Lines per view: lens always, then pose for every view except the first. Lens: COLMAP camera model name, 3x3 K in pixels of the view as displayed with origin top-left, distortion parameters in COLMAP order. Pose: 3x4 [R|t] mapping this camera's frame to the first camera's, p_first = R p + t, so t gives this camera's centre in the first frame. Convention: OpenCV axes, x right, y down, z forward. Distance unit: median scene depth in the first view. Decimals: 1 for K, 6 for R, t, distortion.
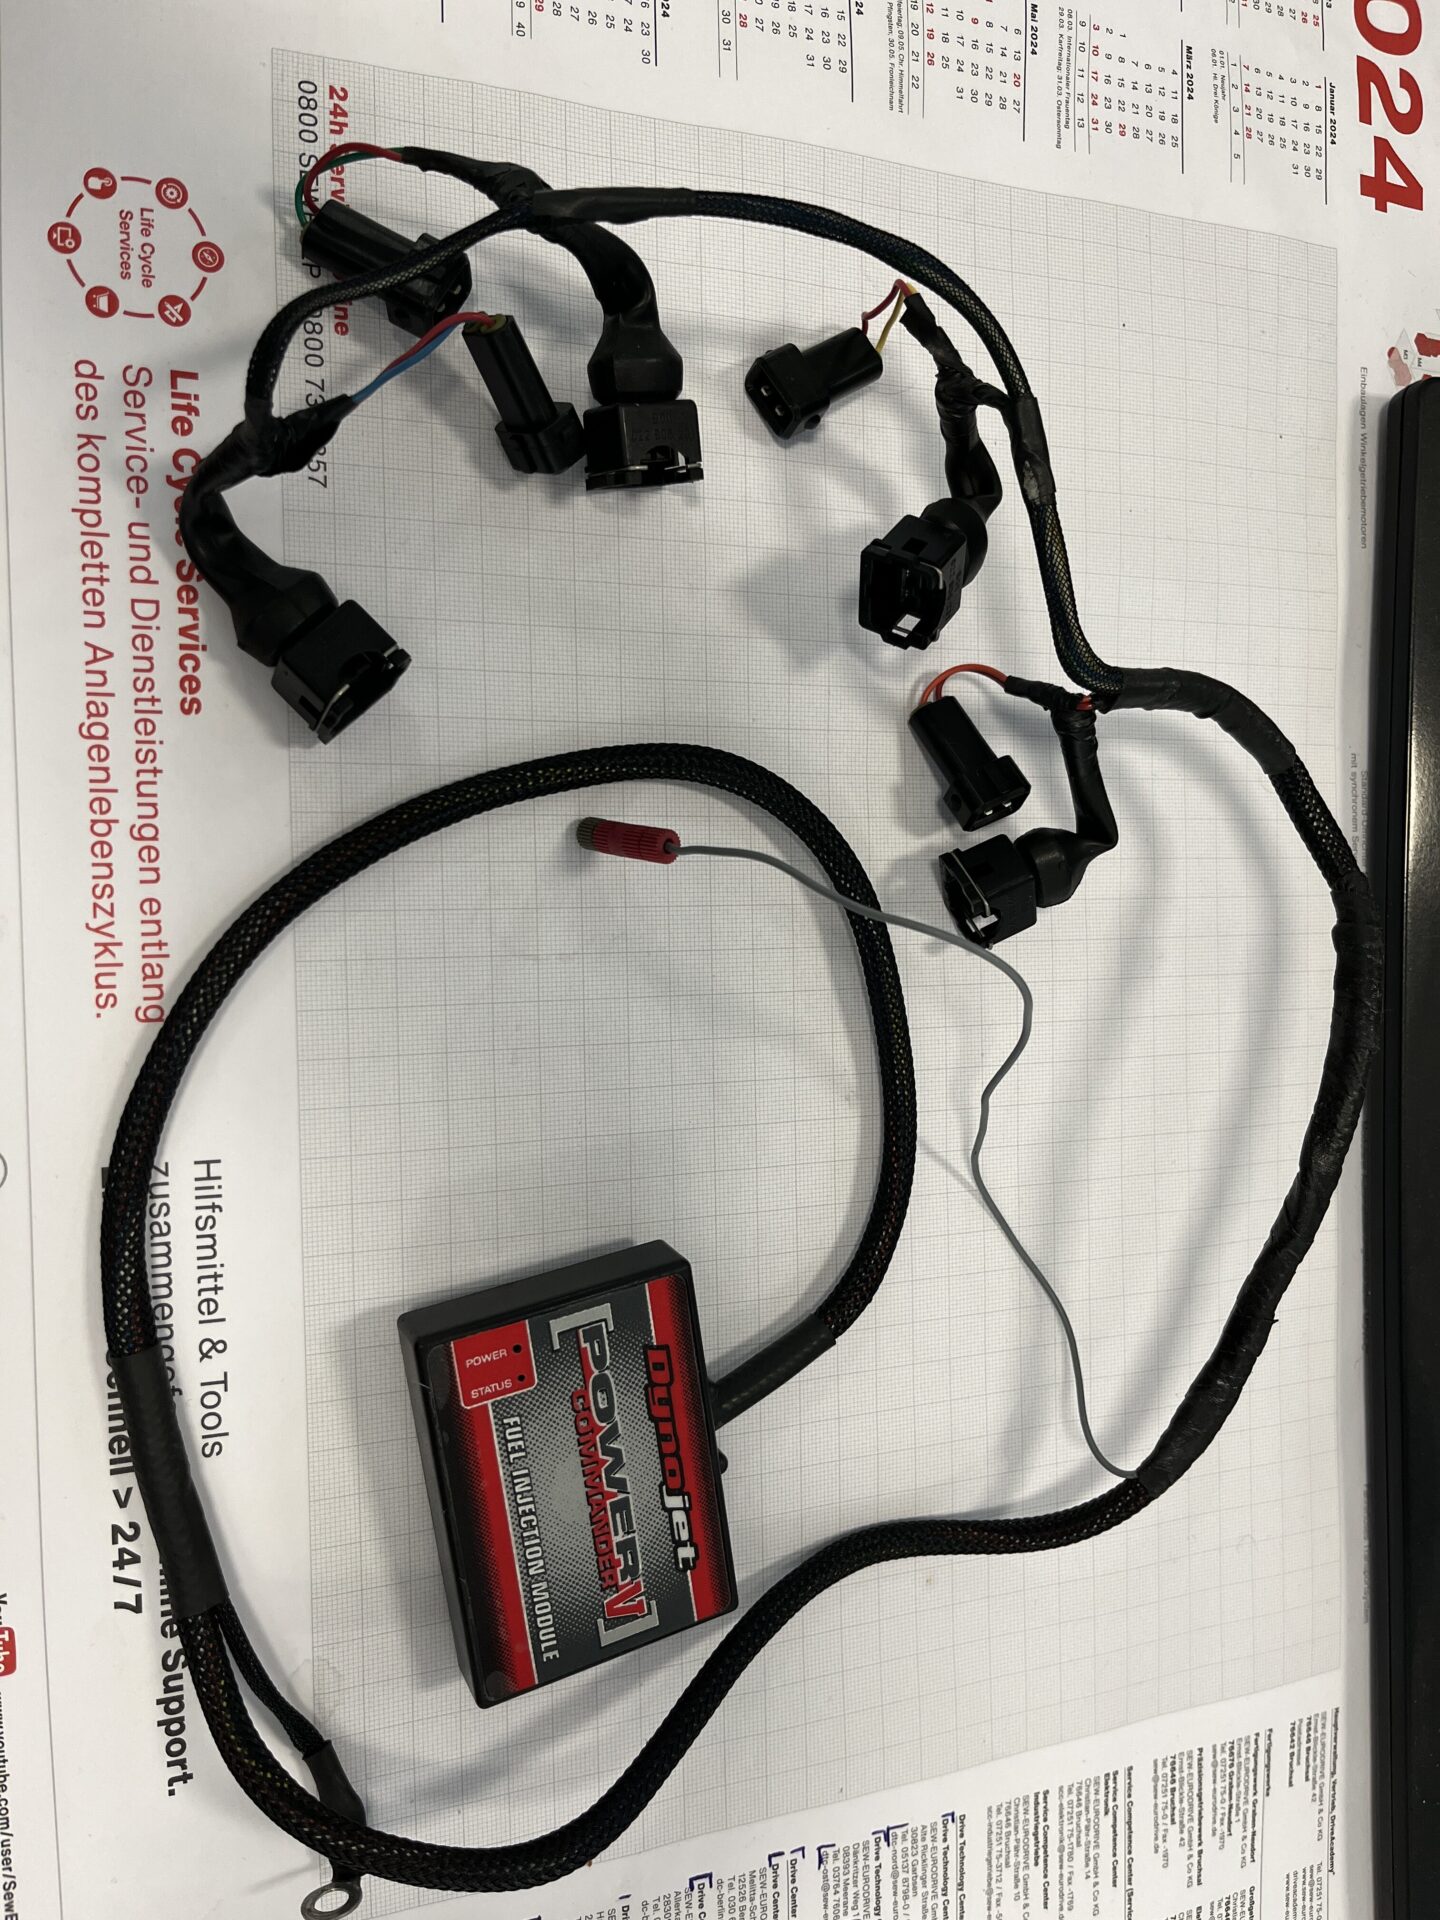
lens RADIAL K [[1516.5, 0, 722.6], [0, 1516.5, 976.9], [0, 0, 1]] dist [0.005163, -0.051590]
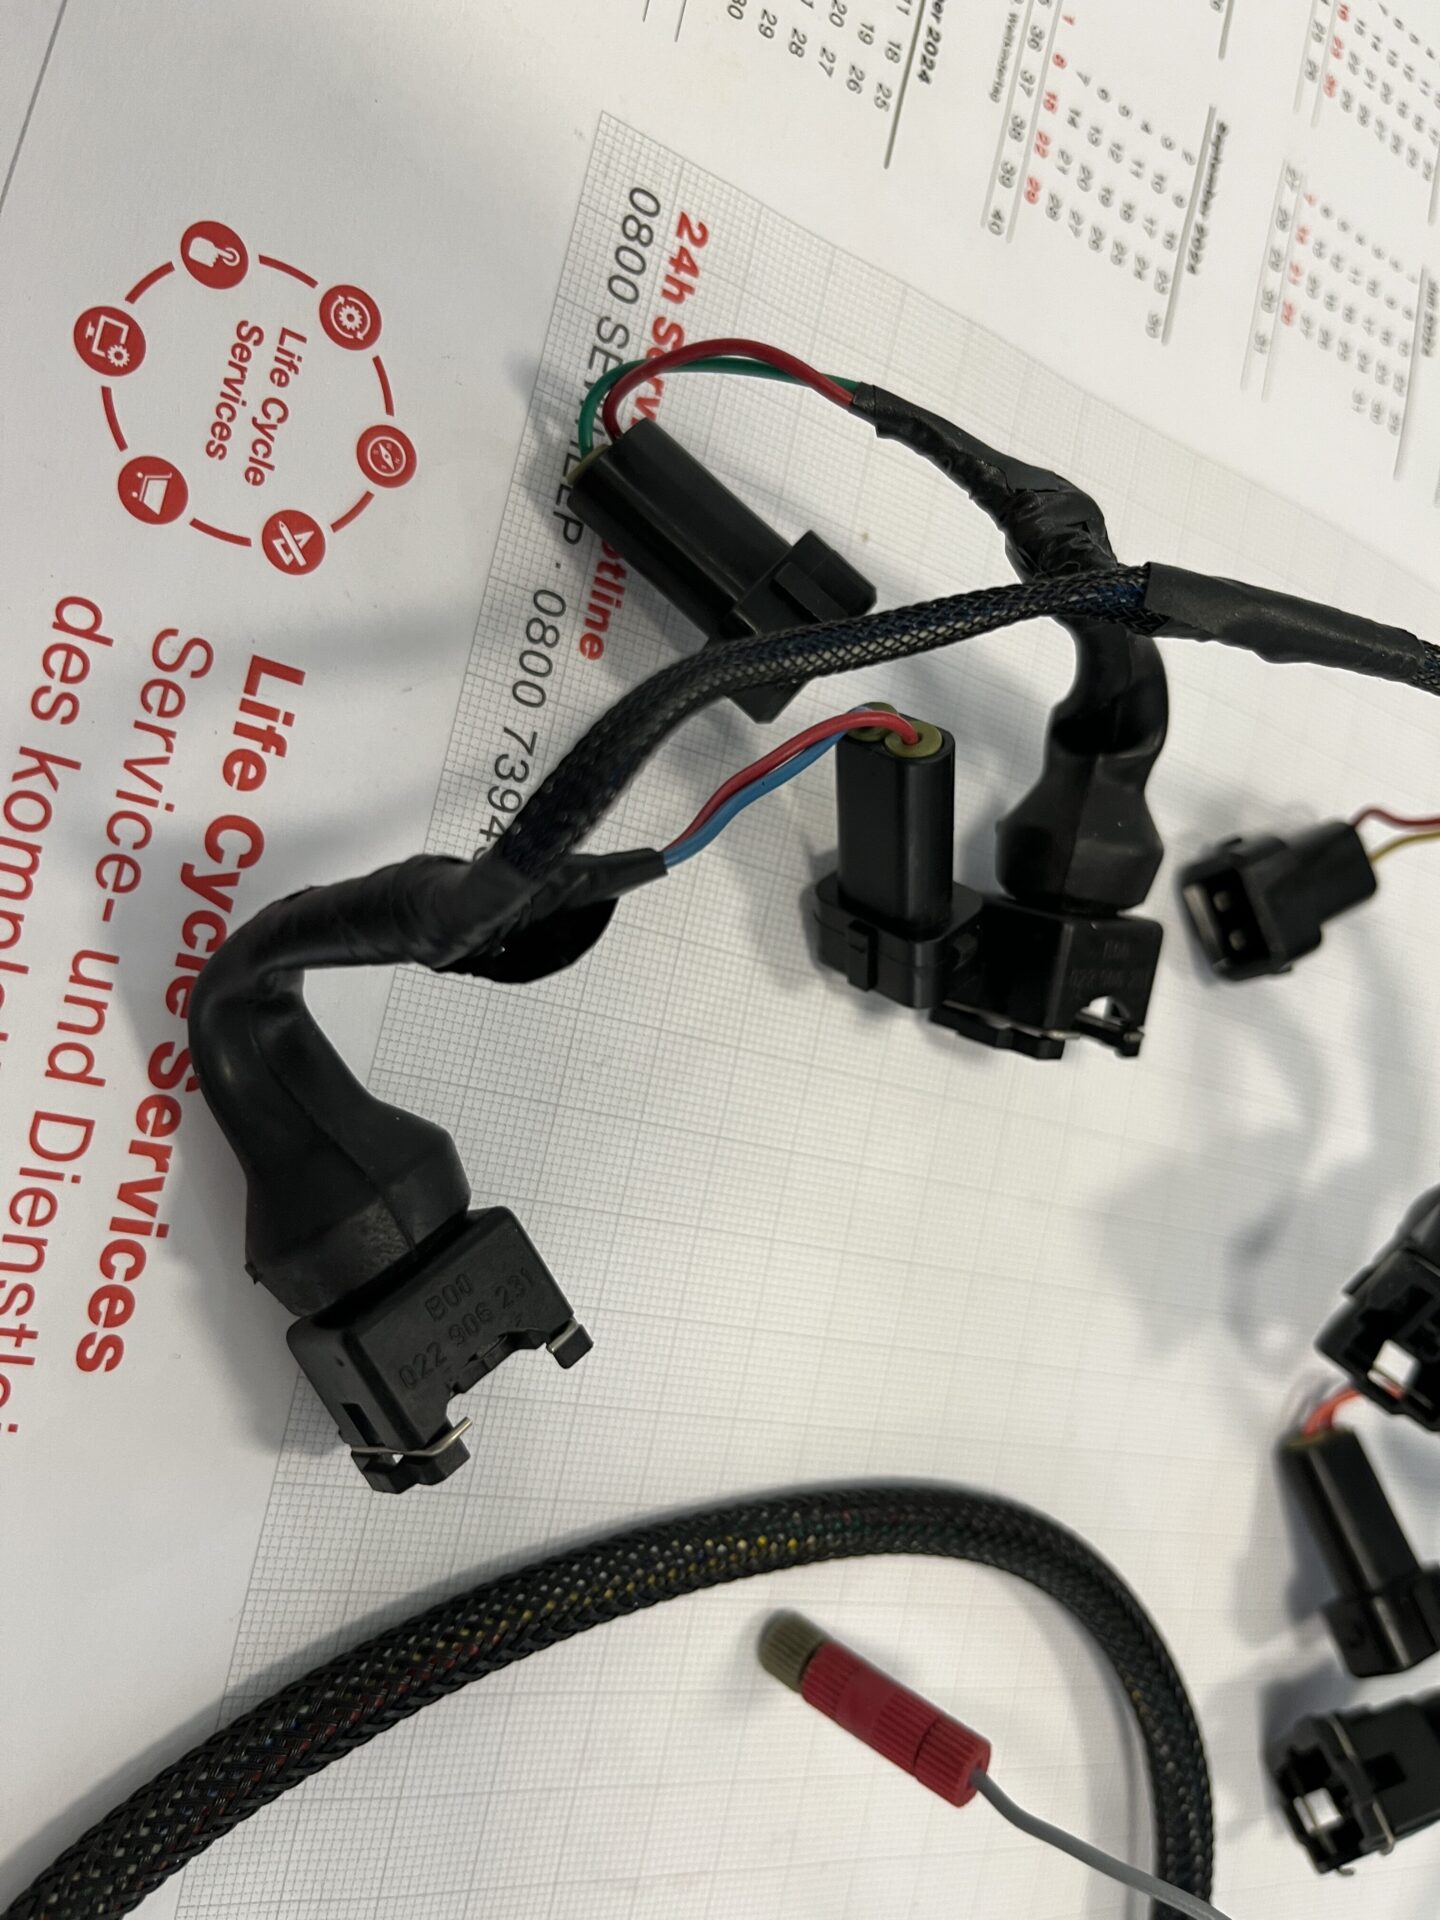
lens RADIAL K [[1516.5, 0, 699.9], [0, 1516.5, 930.8], [0, 0, 1]] dist [0.005163, -0.051590]
pose [[0.962369, 0.241831, 0.123954, -0.265157], [-0.224076, 0.964244, -0.141507, -0.278771], [-0.153743, 0.108407, 0.982146, 0.511830]]
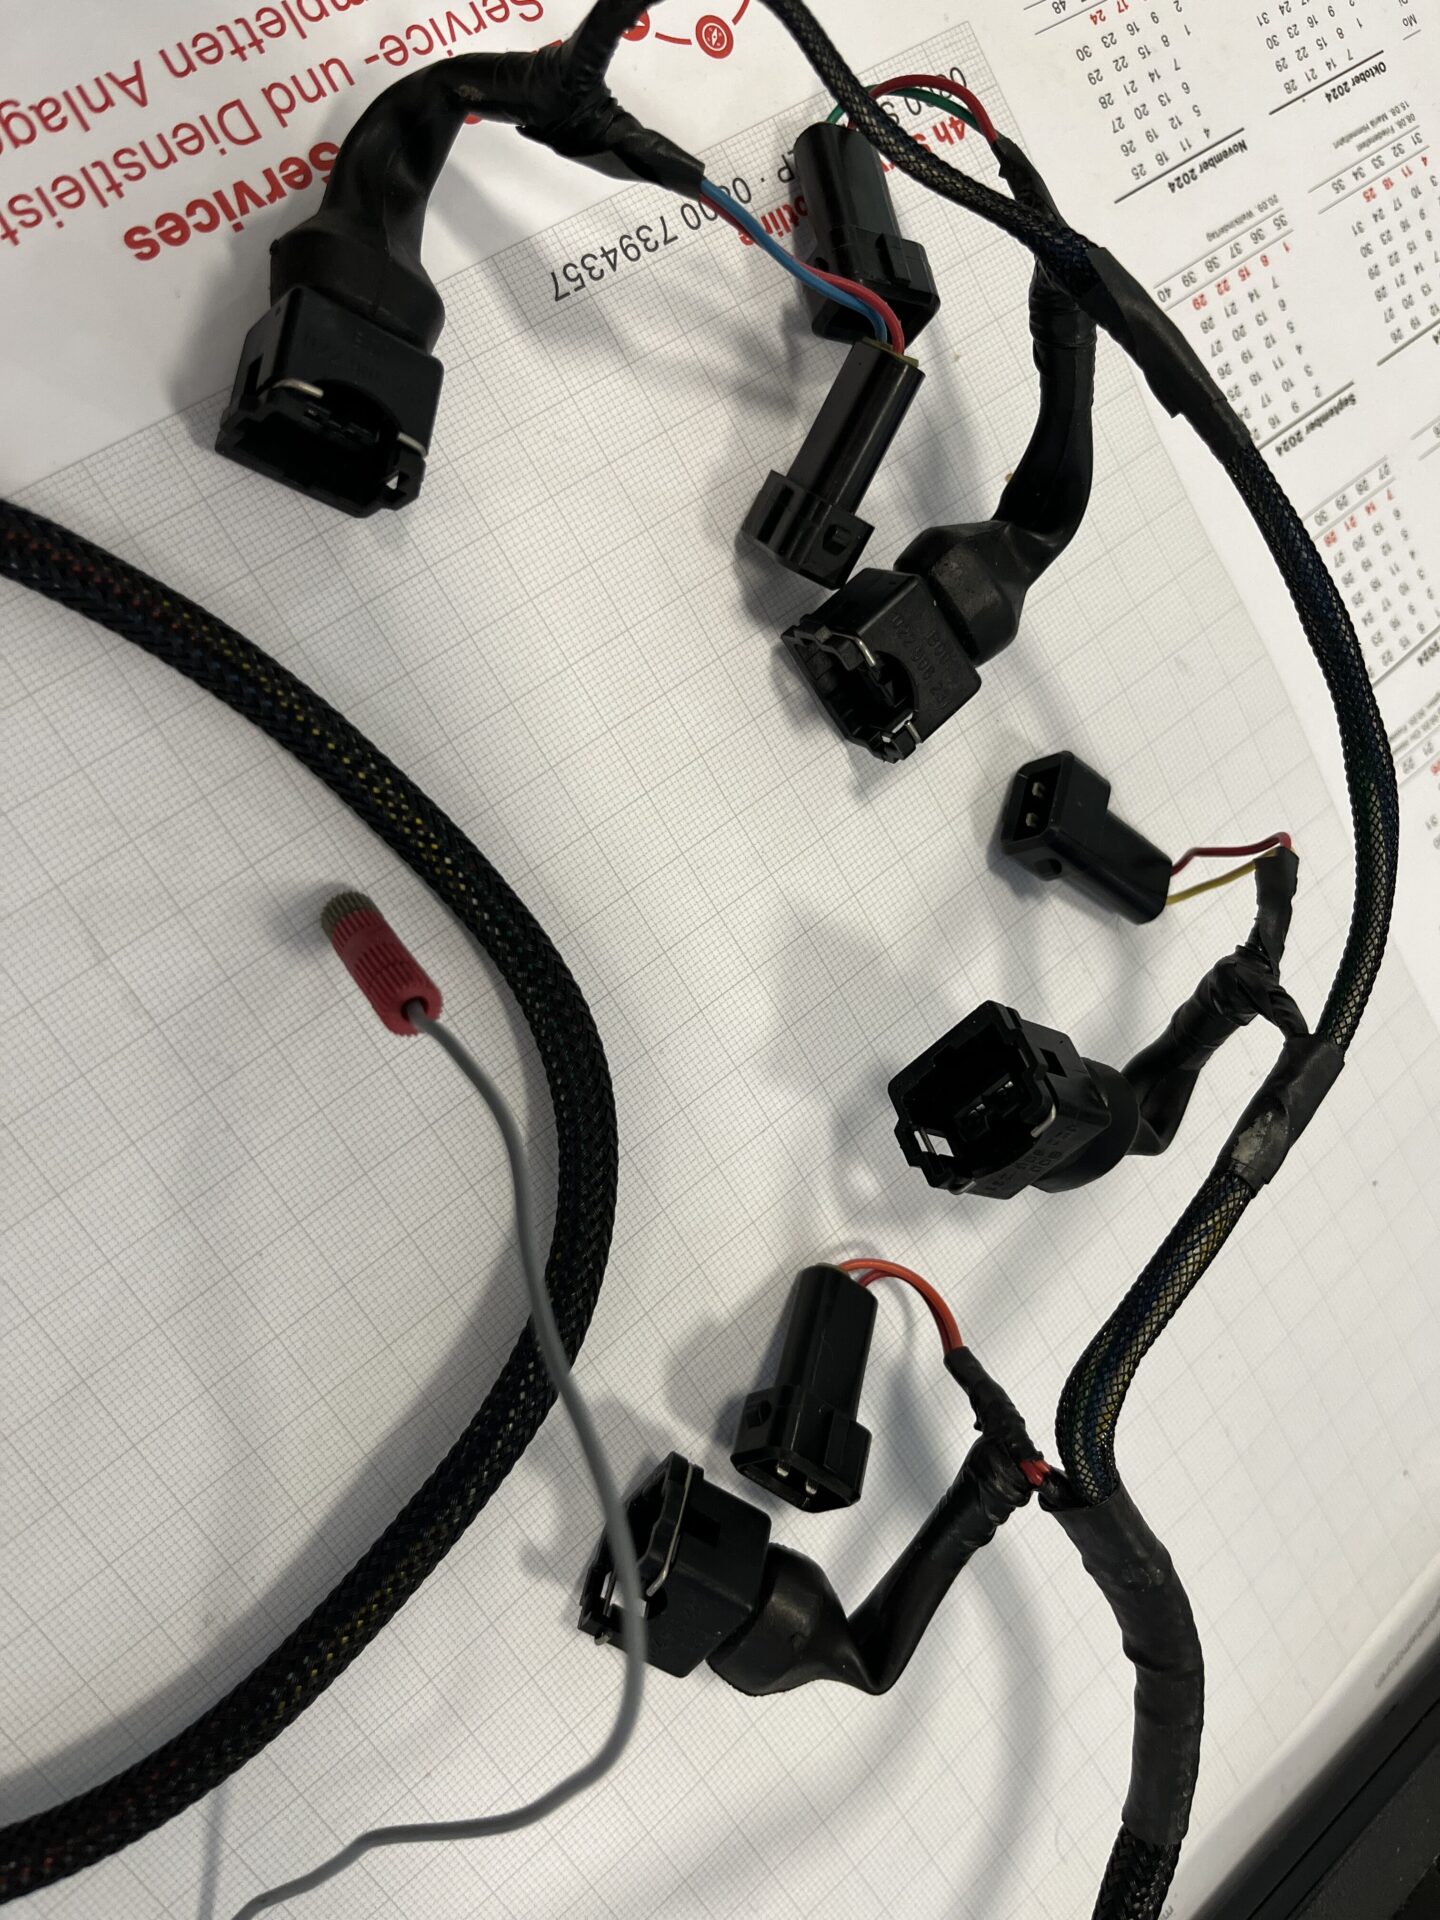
lens RADIAL K [[1516.5, 0, 710.7], [0, 1516.5, 948.2], [0, 0, 1]] dist [0.005163, -0.051590]
pose [[0.613752, 0.782297, -0.106393, 0.075042], [-0.747417, 0.532329, -0.397485, 0.042237], [-0.254316, 0.323477, 0.911420, 0.484297]]
